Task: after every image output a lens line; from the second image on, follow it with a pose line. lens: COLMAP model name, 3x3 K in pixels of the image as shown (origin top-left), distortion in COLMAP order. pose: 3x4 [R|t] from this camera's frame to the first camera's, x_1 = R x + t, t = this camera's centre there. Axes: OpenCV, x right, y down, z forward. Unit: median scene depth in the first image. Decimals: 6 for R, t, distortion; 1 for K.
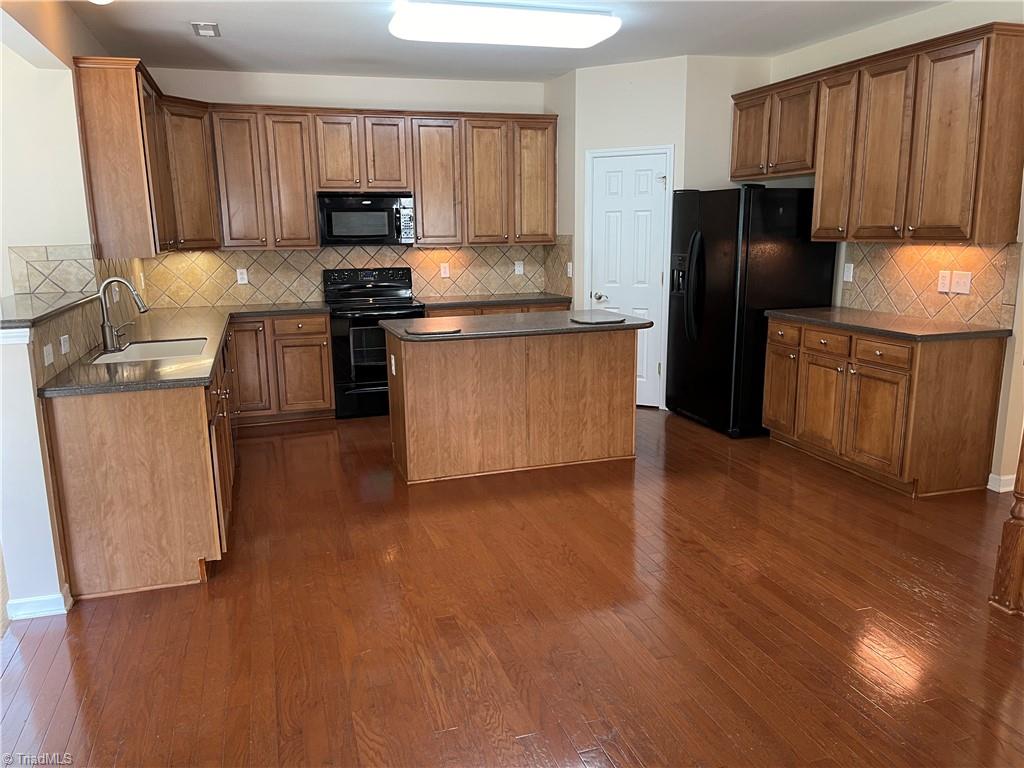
lens RADIAL K [[783.9, 0, 512.0], [0, 783.9, 384.0], [0, 0, 1]] dist [0.004293, -0.001299]
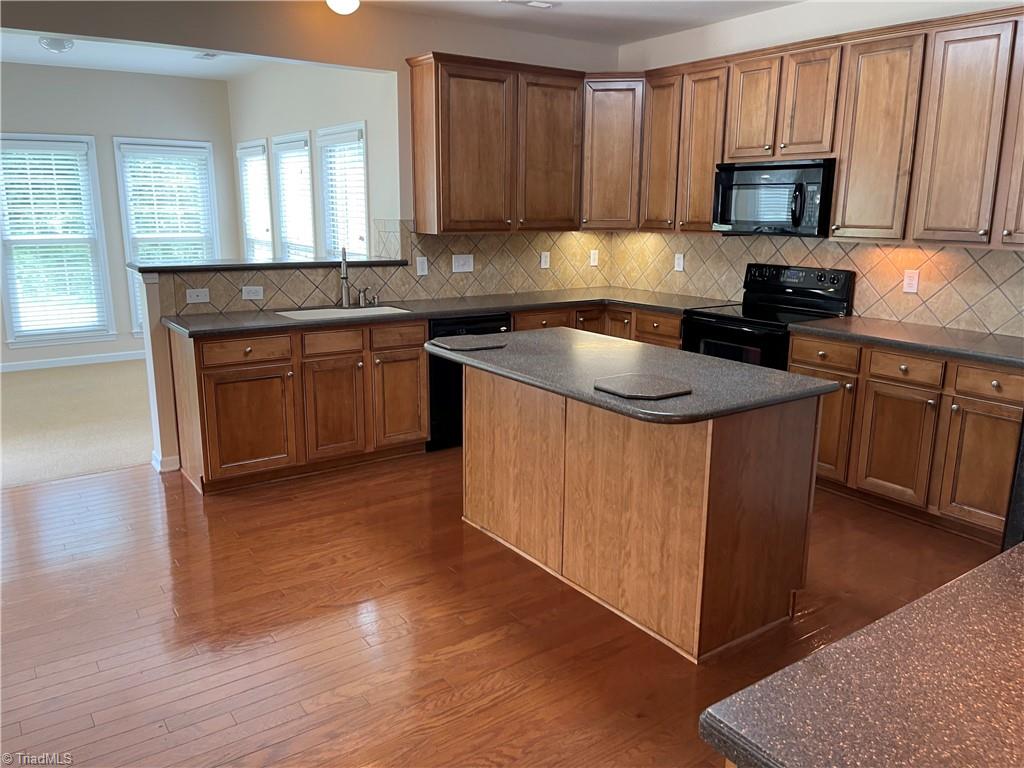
lens RADIAL K [[776.8, 0, 512.9], [0, 776.8, 366.0], [0, 0, 1]] dist [0.055348, -0.002084]
pose [[0.287078, 0.211600, -0.934244, 0.464054], [-0.199308, 0.967147, 0.157808, -0.127805], [0.936943, 0.140899, 0.319820, 0.565502]]
